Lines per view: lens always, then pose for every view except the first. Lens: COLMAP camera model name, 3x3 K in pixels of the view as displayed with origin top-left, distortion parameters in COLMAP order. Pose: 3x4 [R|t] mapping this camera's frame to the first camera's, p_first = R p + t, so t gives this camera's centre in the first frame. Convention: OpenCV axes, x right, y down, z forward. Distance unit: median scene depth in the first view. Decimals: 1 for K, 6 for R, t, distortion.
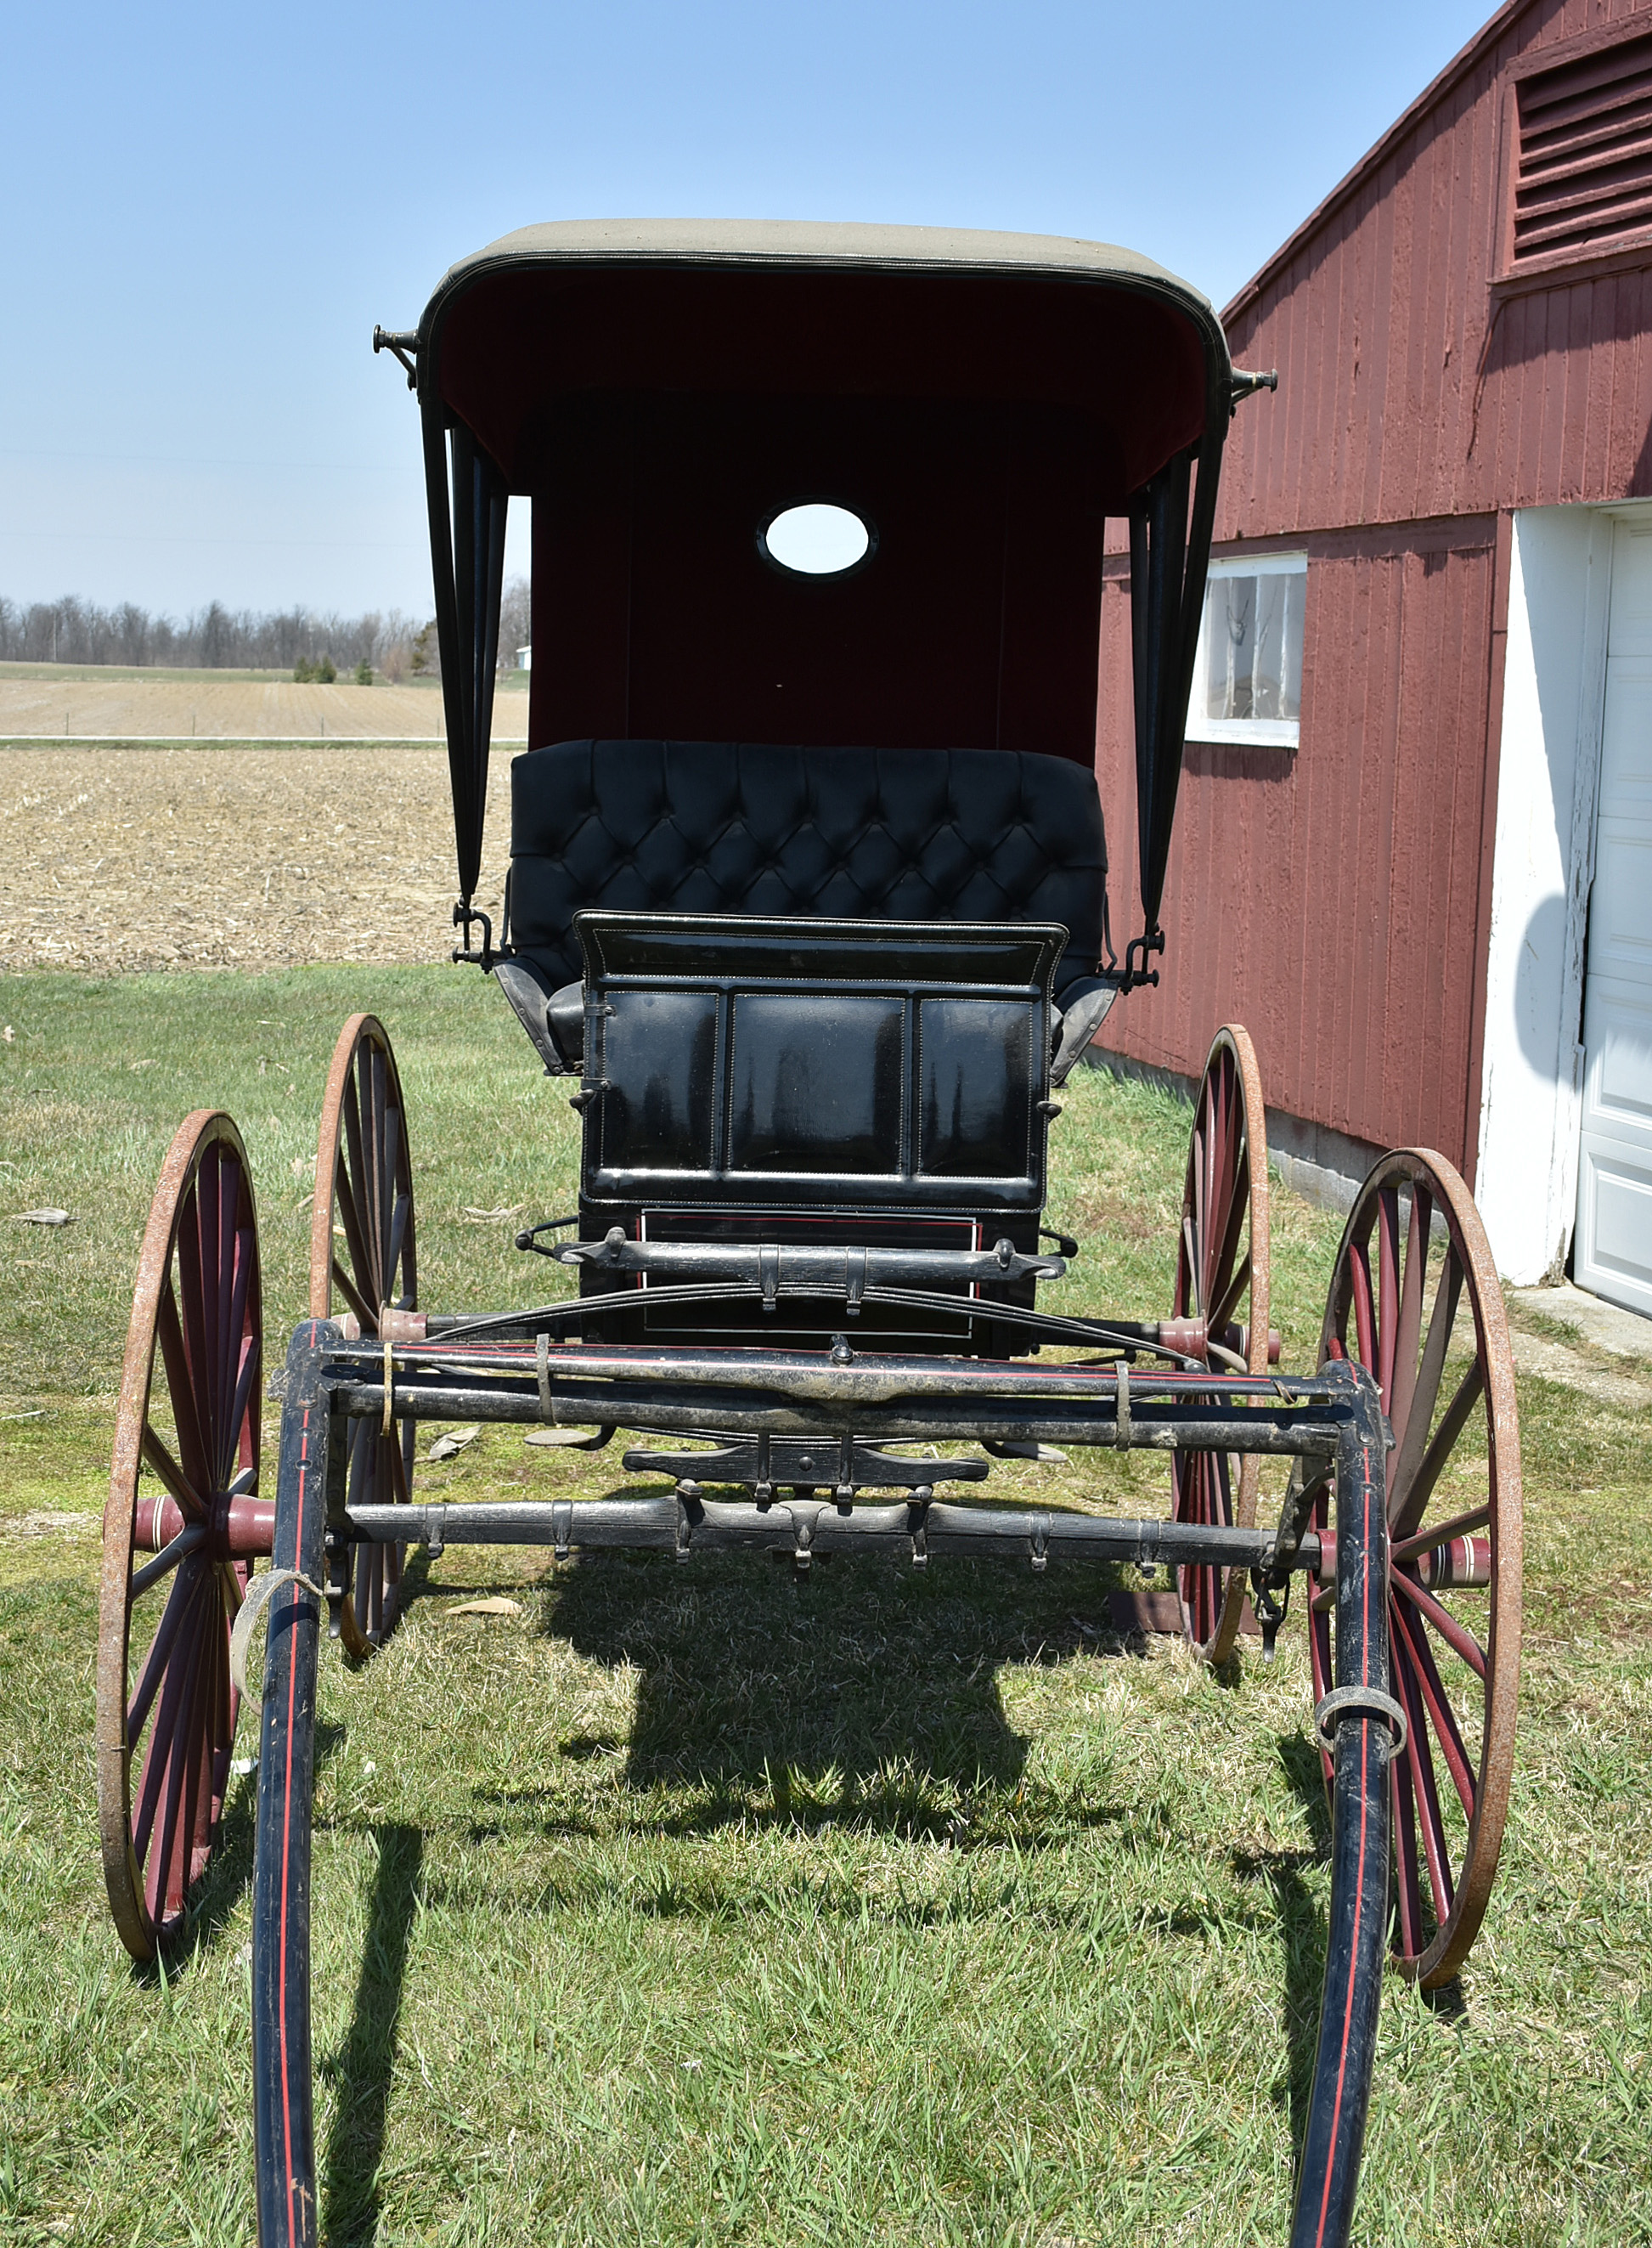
lens RADIAL K [[3135.8, 0, 837.3], [0, 3135.8, 1018.5], [0, 0, 1]] dist [-0.029385, 0.000000]
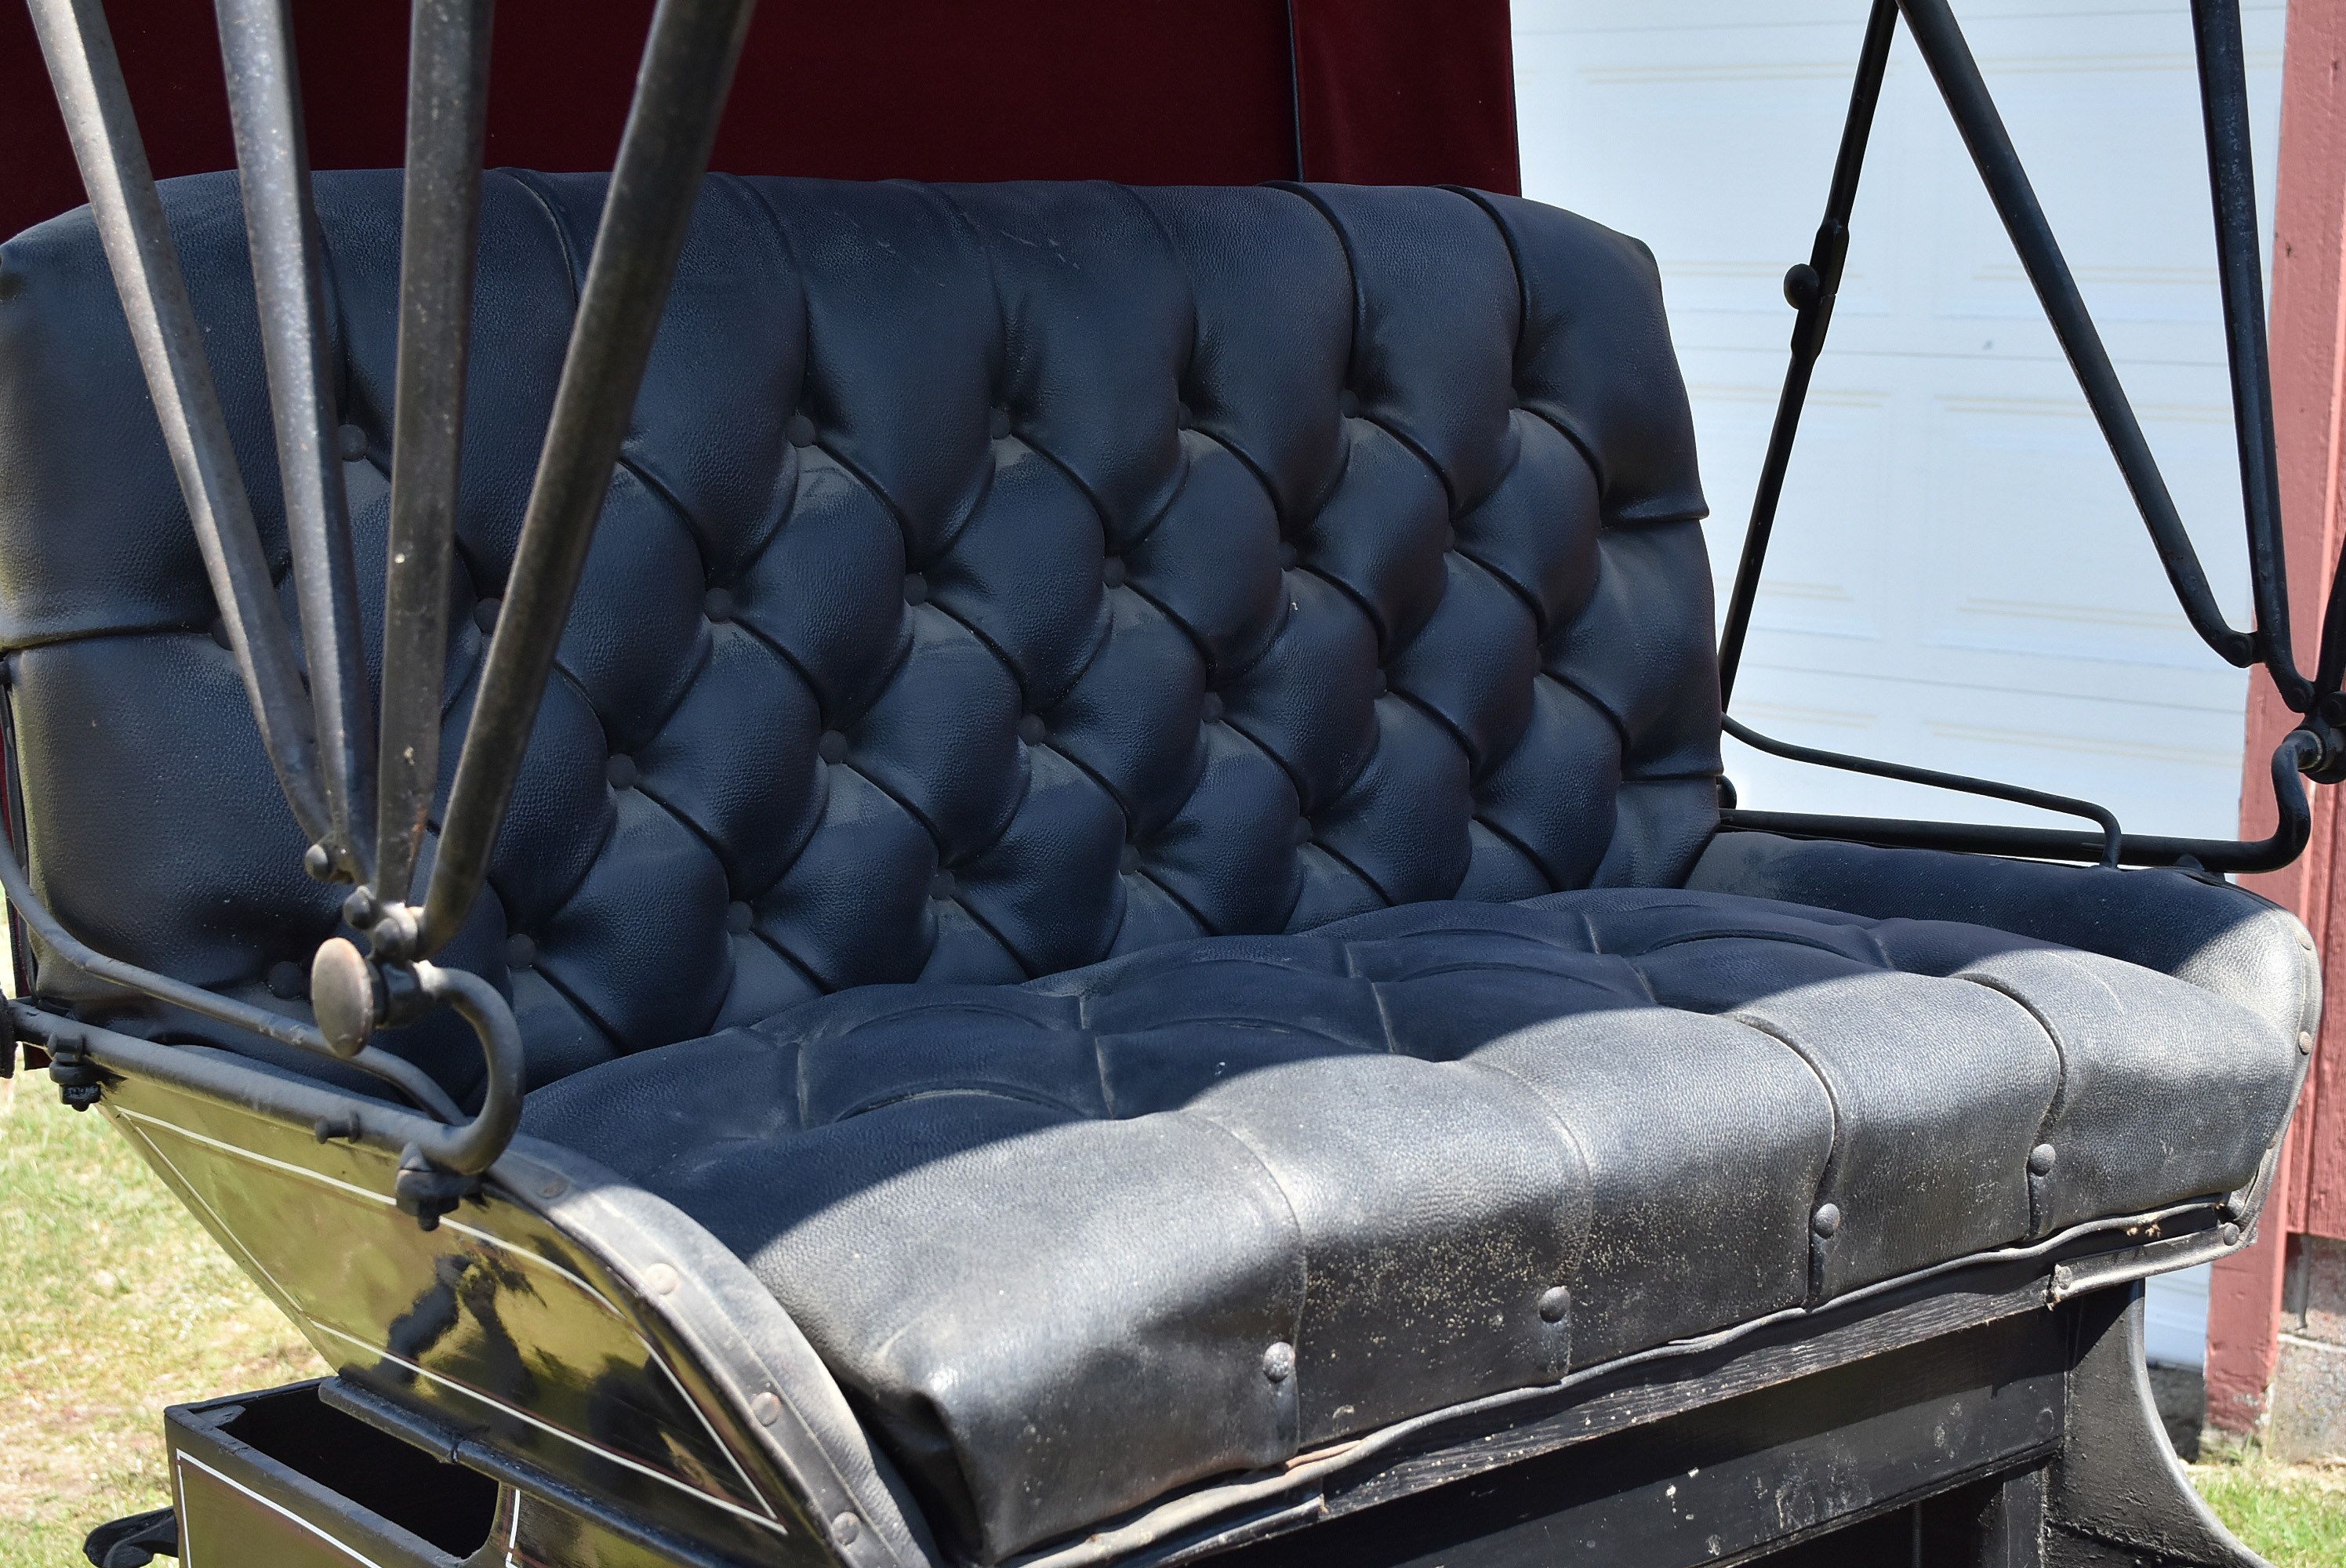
lens RADIAL K [[3382.6, 0, 1154.5], [0, 3382.6, 788.4], [0, 0, 1]] dist [-0.008469, 0.000000]
pose [[0.803113, -0.122563, 0.583085, -0.192828], [0.076950, 0.991755, 0.102477, -0.061369], [-0.590837, -0.037432, 0.805922, 0.729509]]
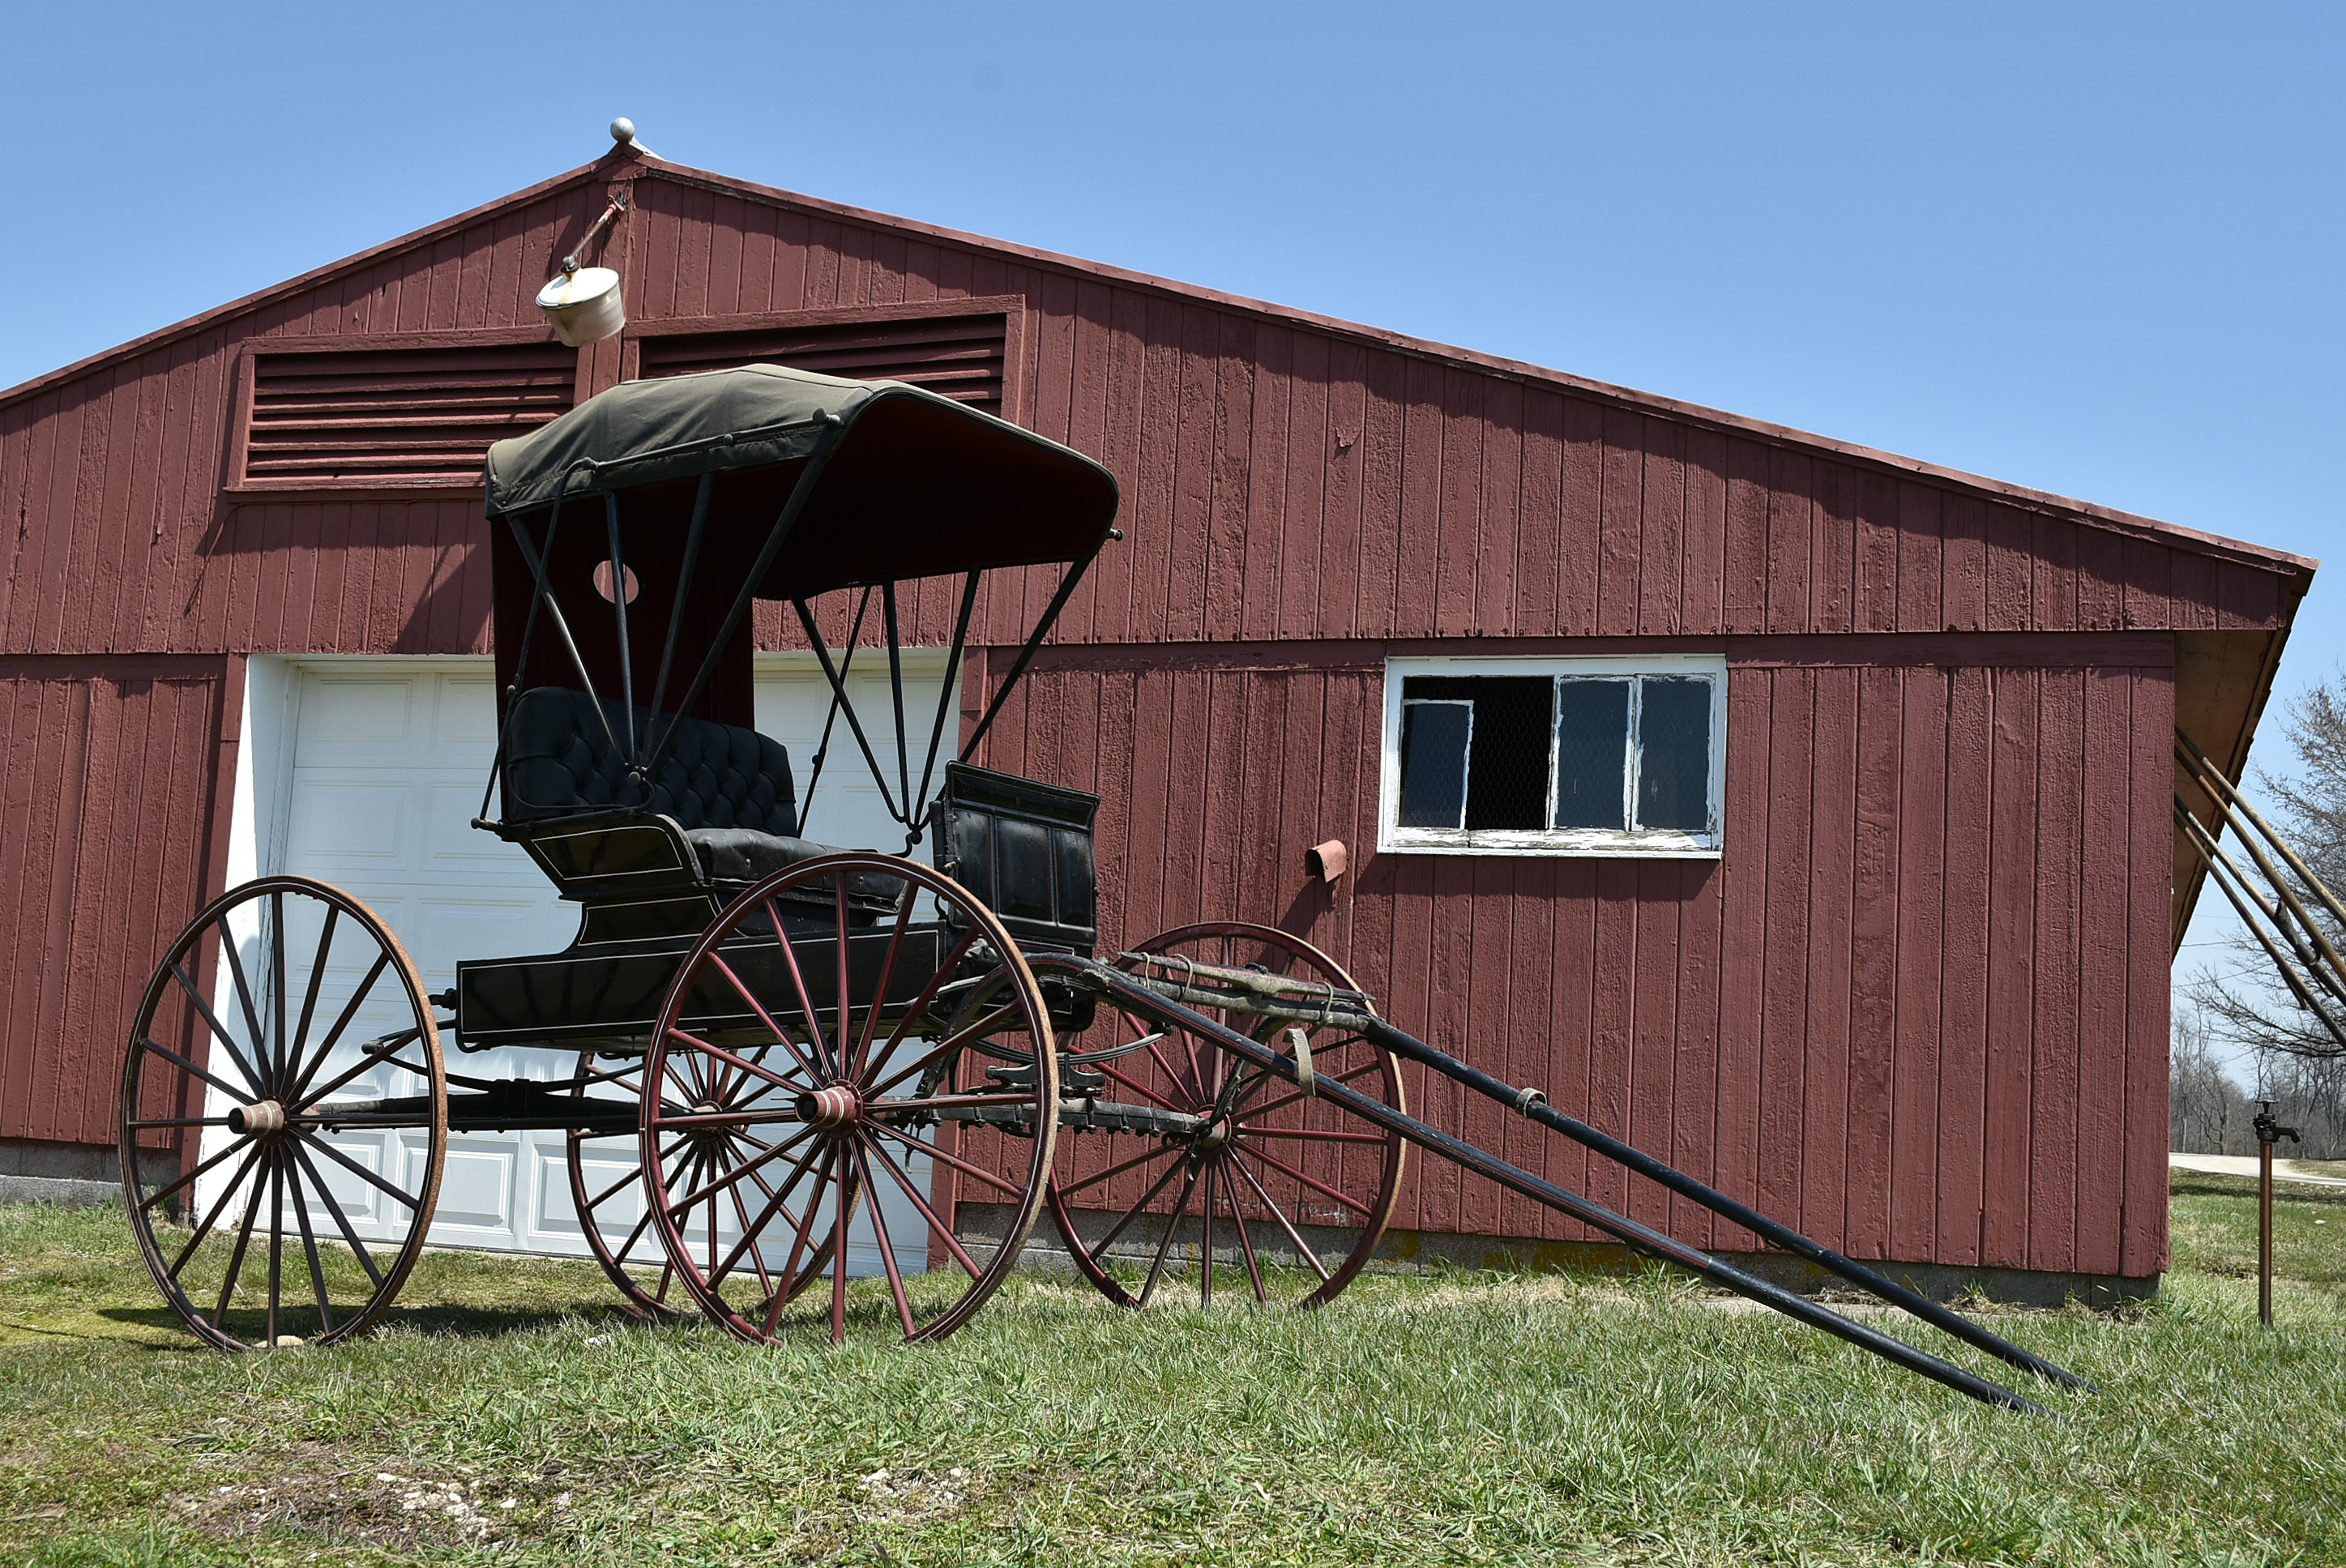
lens RADIAL K [[2659.1, 0, 1169.9], [0, 2659.1, 788.9], [0, 0, 1]] dist [-0.026885, 0.000000]
pose [[0.545450, 0.096132, 0.832612, -0.981609], [0.048916, 0.988056, -0.146125, 0.160360], [-0.836715, 0.120432, 0.534233, 0.082103]]
